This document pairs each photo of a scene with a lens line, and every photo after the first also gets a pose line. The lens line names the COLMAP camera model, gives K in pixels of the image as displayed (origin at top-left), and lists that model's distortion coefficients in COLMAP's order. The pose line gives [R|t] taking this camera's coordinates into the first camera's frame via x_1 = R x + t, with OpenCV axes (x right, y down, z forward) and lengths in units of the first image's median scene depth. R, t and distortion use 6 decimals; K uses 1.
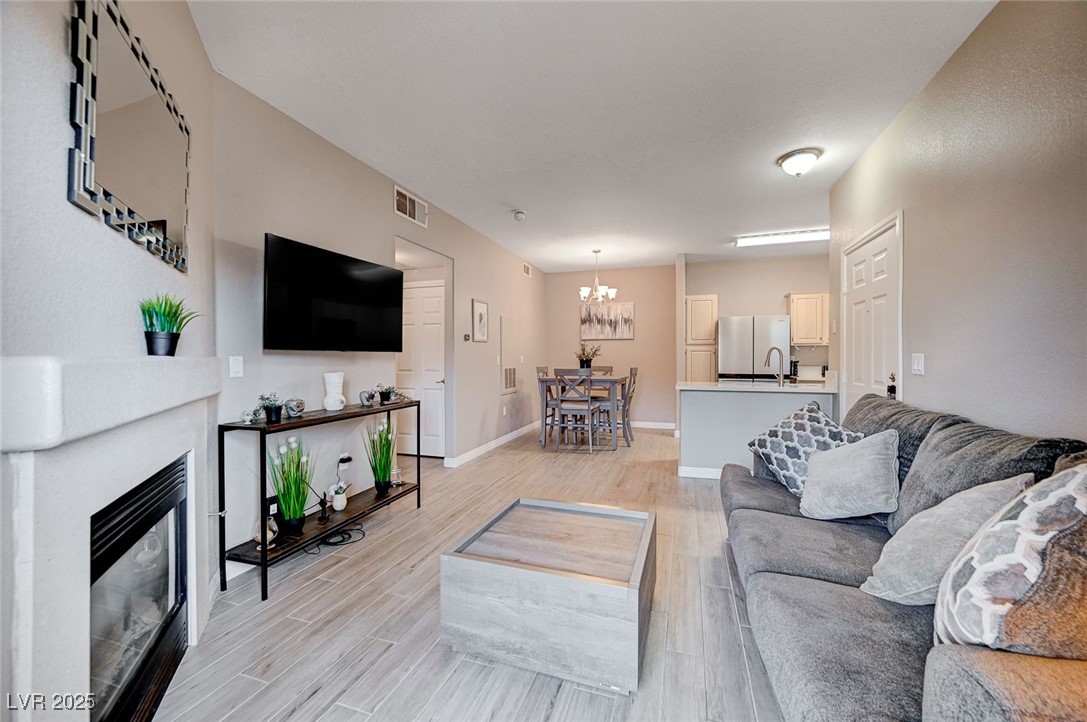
lens RADIAL K [[419.7, 0, 543.5], [0, 419.7, 361.0], [0, 0, 1]] dist [-0.000985, -0.000020]
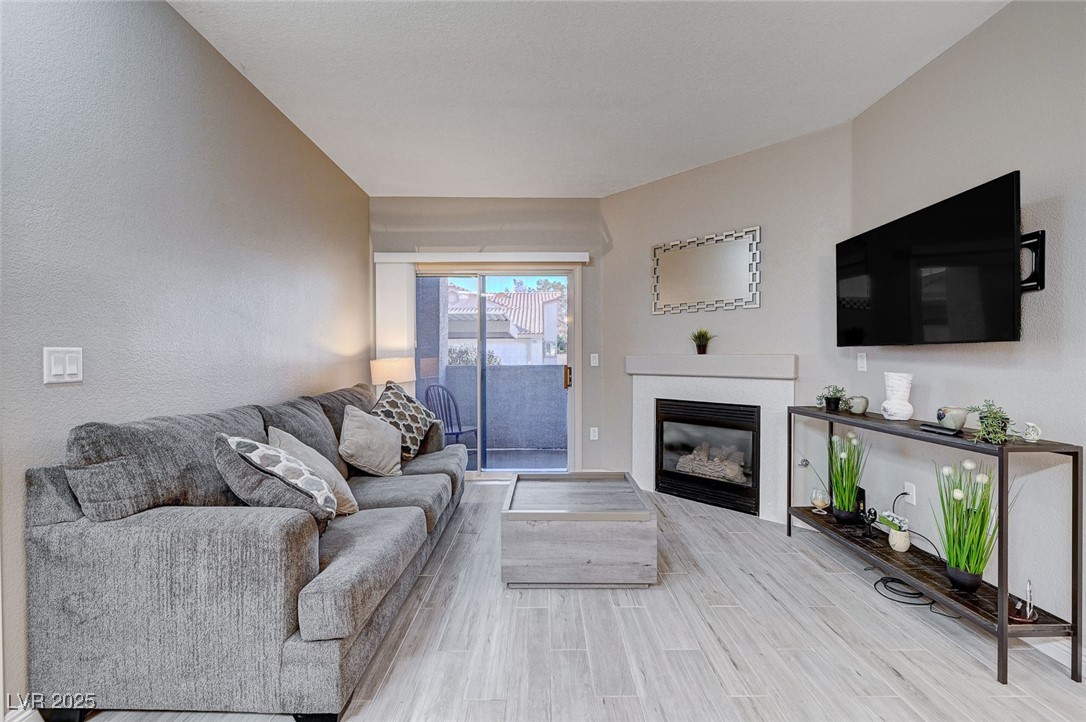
lens RADIAL K [[471.1, 0, 543.0], [0, 471.1, 361.0], [0, 0, 1]] dist [0.000079, 0.000001]
pose [[-0.949518, 0.005078, -0.313671, 0.434559], [0.000402, 0.999888, 0.014970, -0.006527], [0.313711, 0.014088, -0.949414, 1.737143]]
